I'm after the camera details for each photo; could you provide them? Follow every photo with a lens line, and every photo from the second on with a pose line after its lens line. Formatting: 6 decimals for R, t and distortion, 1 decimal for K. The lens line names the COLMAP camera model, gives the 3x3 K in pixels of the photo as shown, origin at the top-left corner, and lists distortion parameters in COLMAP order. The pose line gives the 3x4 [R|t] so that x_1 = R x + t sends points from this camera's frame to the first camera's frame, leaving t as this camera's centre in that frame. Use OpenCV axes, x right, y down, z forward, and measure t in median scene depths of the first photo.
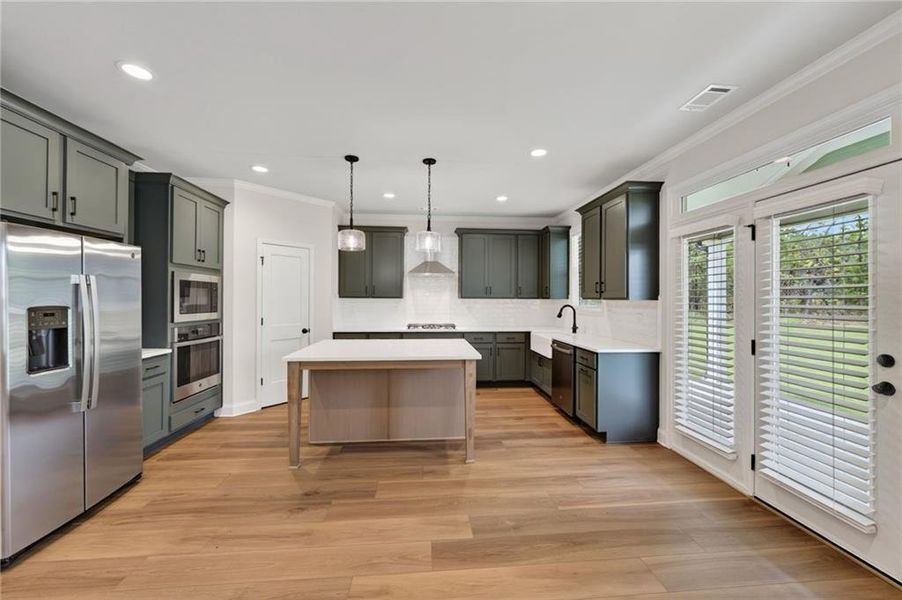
lens RADIAL K [[349.0, 0, 451.3], [0, 349.0, 296.8], [0, 0, 1]] dist [-0.004707, -0.000225]
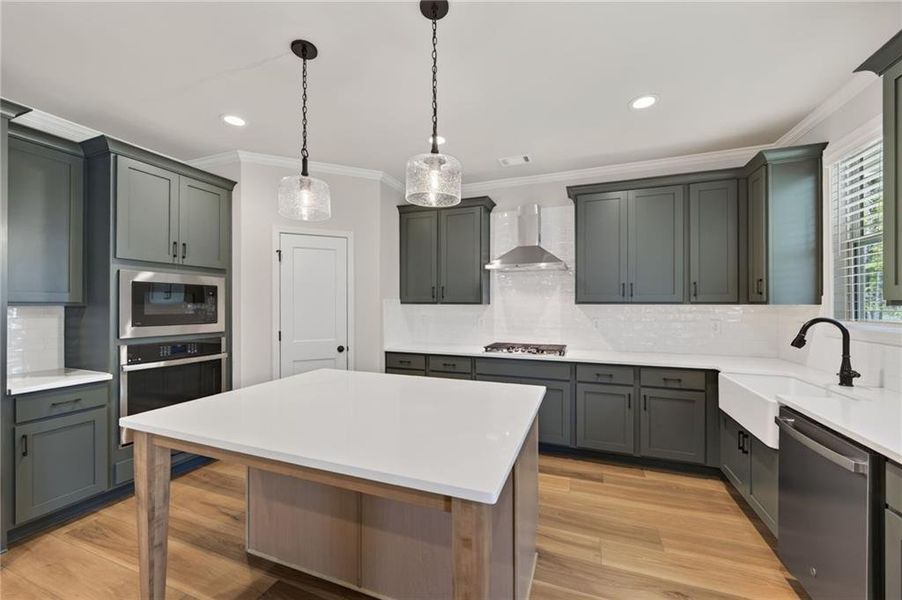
lens RADIAL K [[349.0, 0, 452.7], [0, 349.0, 304.4], [0, 0, 1]] dist [-0.004707, -0.000225]
pose [[0.900941, -0.005555, -0.433906, 0.132879], [0.006979, 0.999974, 0.001689, 0.003890], [0.433886, -0.004549, 0.900956, 0.510666]]
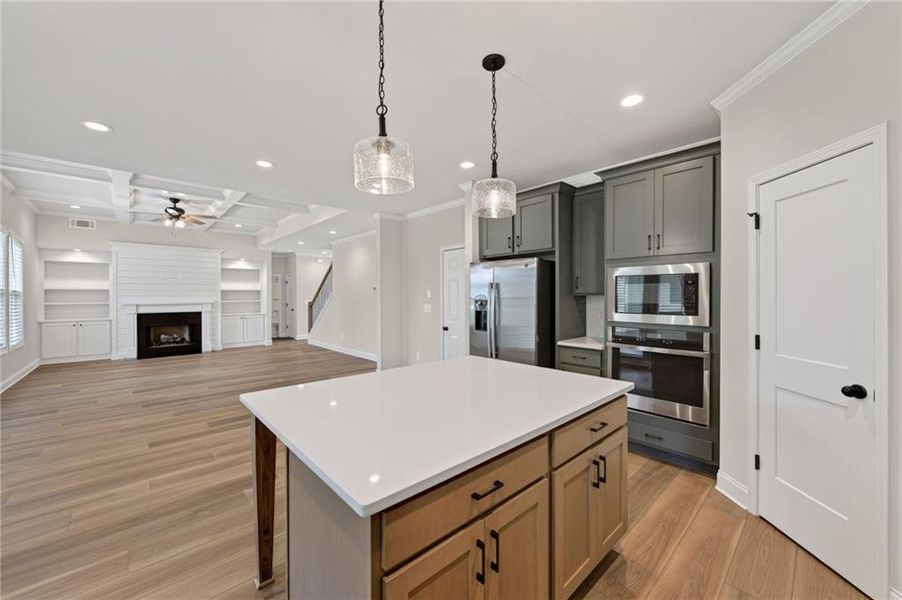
lens RADIAL K [[349.0, 0, 451.9], [0, 349.0, 295.1], [0, 0, 1]] dist [-0.004707, -0.000225]
pose [[-0.794566, -0.002090, -0.607174, 0.112546], [0.002465, 0.999975, -0.006668, 0.006337], [0.607173, -0.006794, -0.794541, 1.204070]]
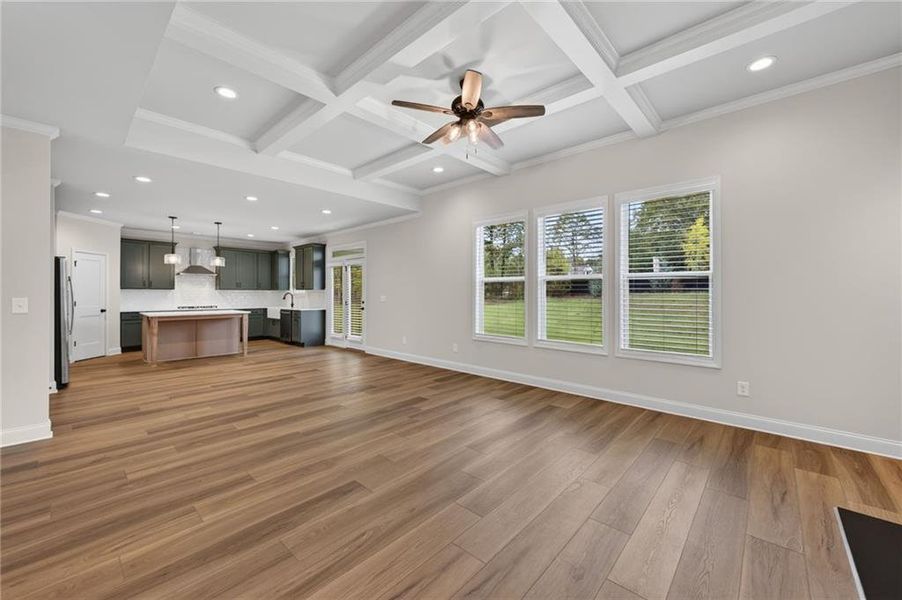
lens RADIAL K [[349.0, 0, 456.1], [0, 349.0, 294.8], [0, 0, 1]] dist [-0.004707, -0.000225]
pose [[0.722767, -0.007386, 0.691052, -0.412129], [0.001767, 0.999959, 0.008839, 0.021617], [-0.691089, -0.005167, 0.722751, -1.295329]]
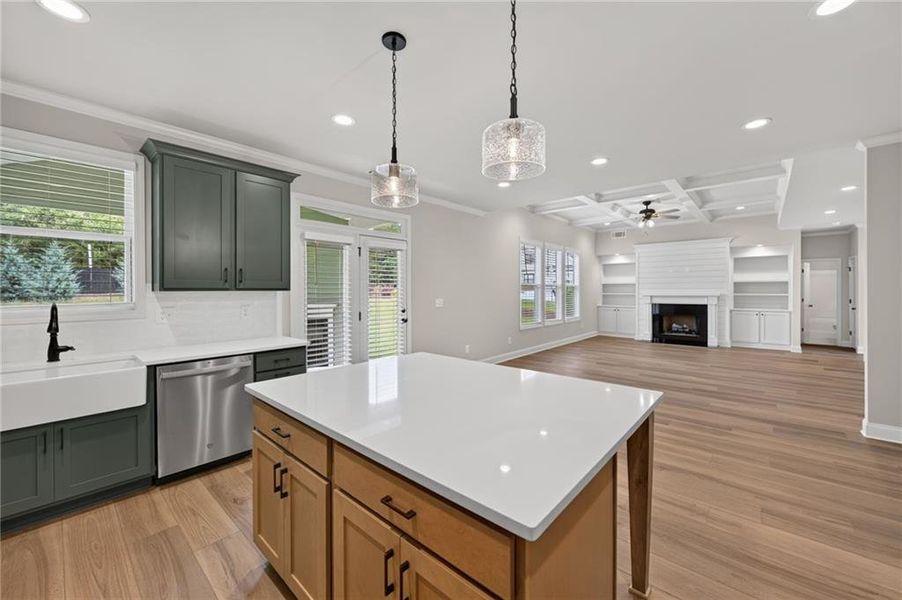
lens RADIAL K [[349.0, 0, 453.1], [0, 349.0, 290.7], [0, 0, 1]] dist [-0.004707, -0.000225]
pose [[-0.691026, -0.005226, 0.722811, -0.448989], [-0.002986, 0.999986, 0.004375, 0.002553], [-0.722824, 0.000865, -0.691032, 1.118998]]
